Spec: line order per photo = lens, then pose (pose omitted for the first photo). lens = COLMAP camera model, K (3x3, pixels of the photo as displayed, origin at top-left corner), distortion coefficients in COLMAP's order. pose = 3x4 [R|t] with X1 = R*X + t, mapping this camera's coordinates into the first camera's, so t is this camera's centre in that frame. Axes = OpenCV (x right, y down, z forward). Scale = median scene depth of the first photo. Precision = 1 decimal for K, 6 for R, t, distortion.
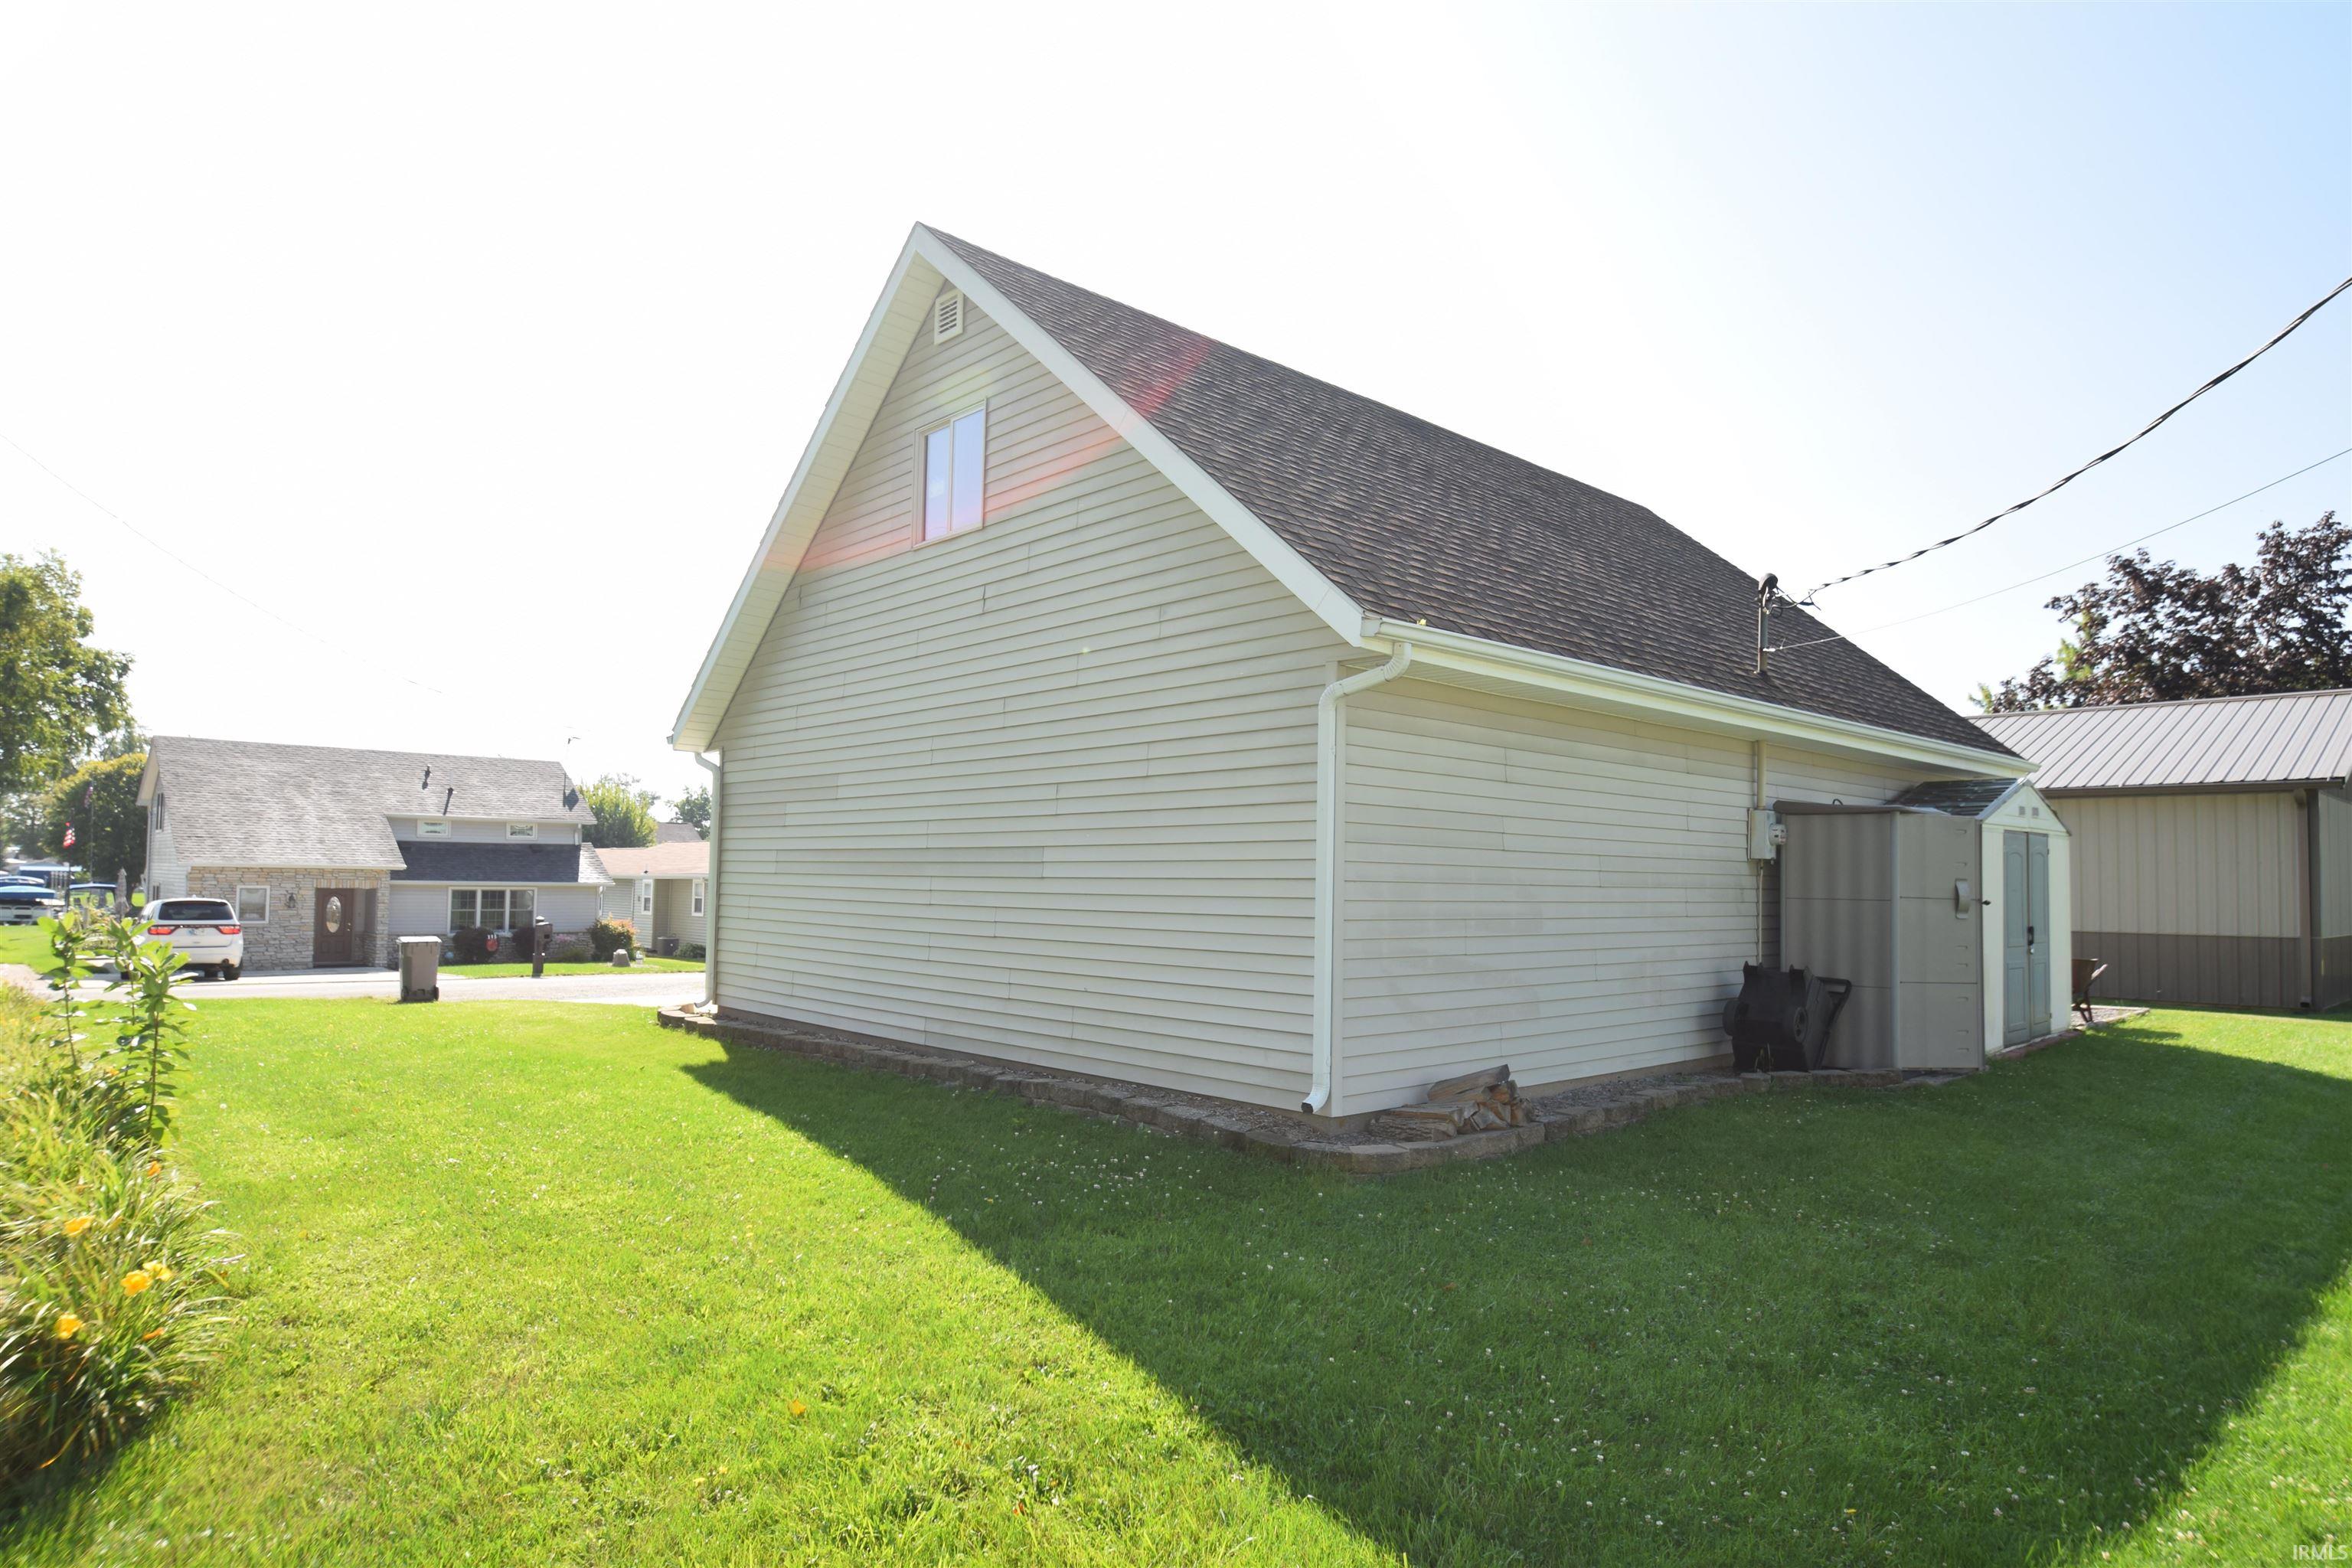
lens RADIAL K [[1367.4, 0, 1170.8], [0, 1367.4, 825.8], [0, 0, 1]] dist [-0.024031, 0.000935]
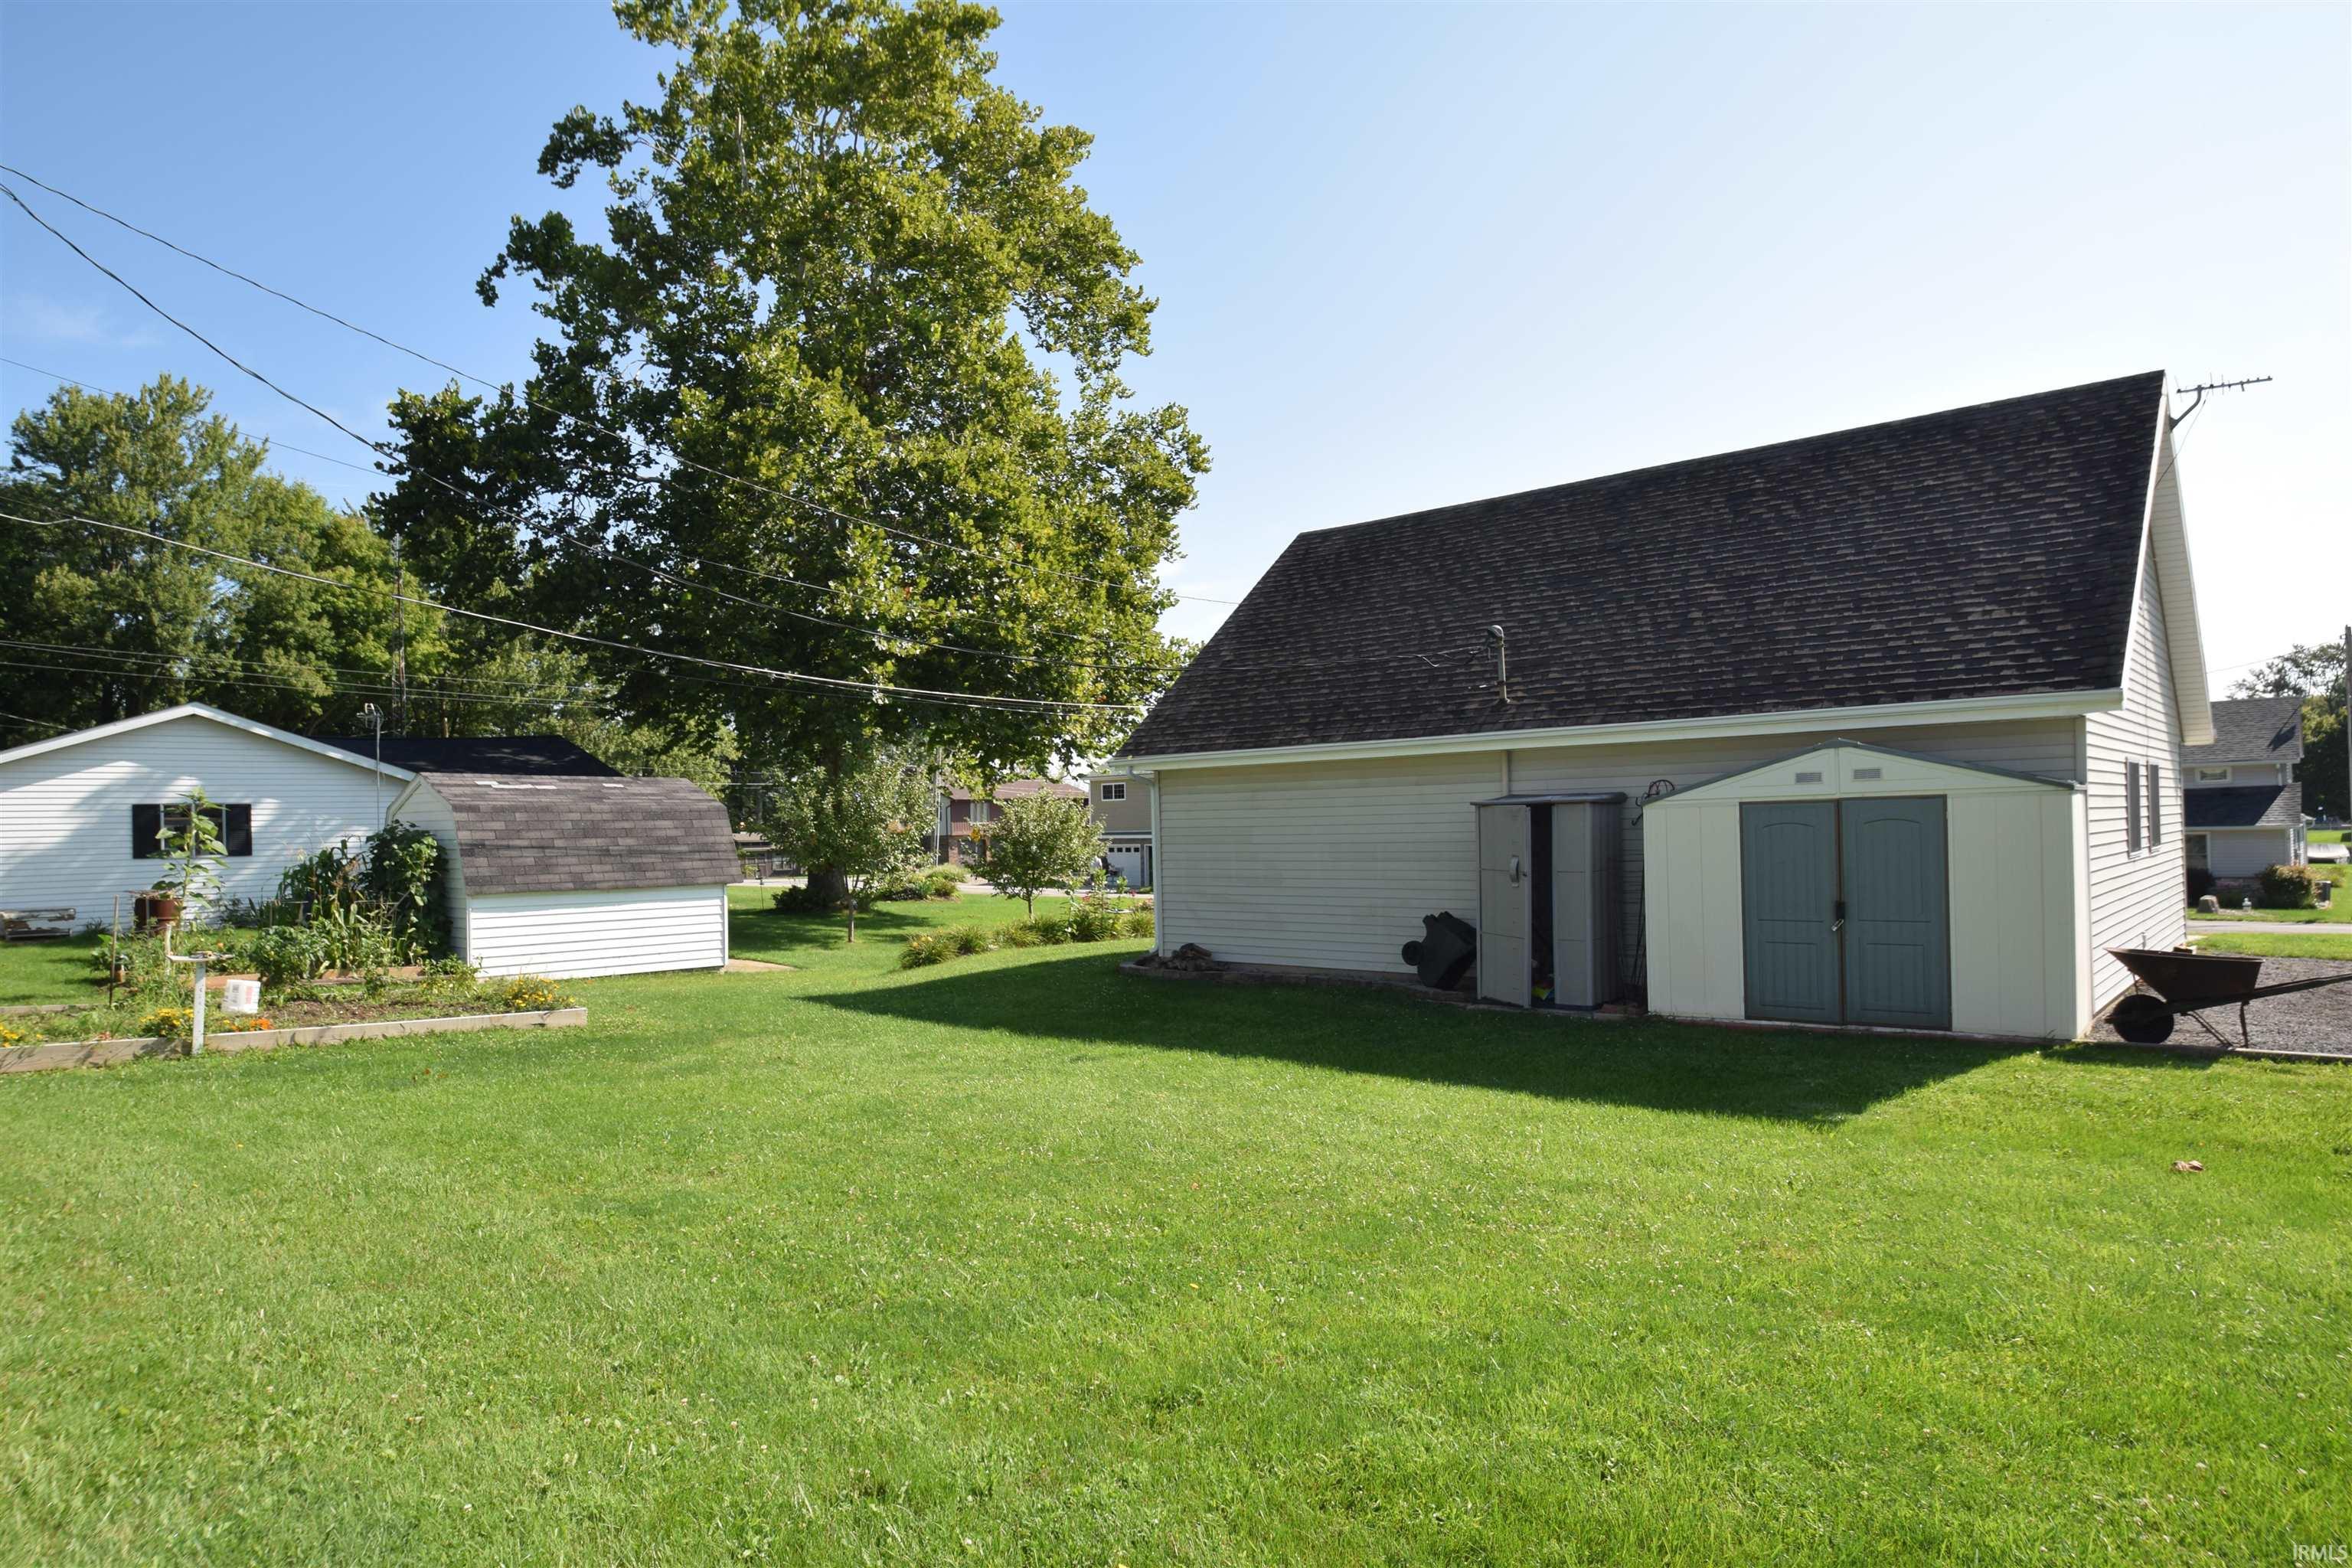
lens RADIAL K [[1368.2, 0, 1166.6], [0, 1368.2, 831.7], [0, 0, 1]] dist [-0.029278, 0.003249]
pose [[0.099654, -0.010679, -0.994965, 1.442410], [0.064917, 0.997882, -0.004208, 0.000690], [0.992902, -0.064171, 0.100136, 0.439918]]
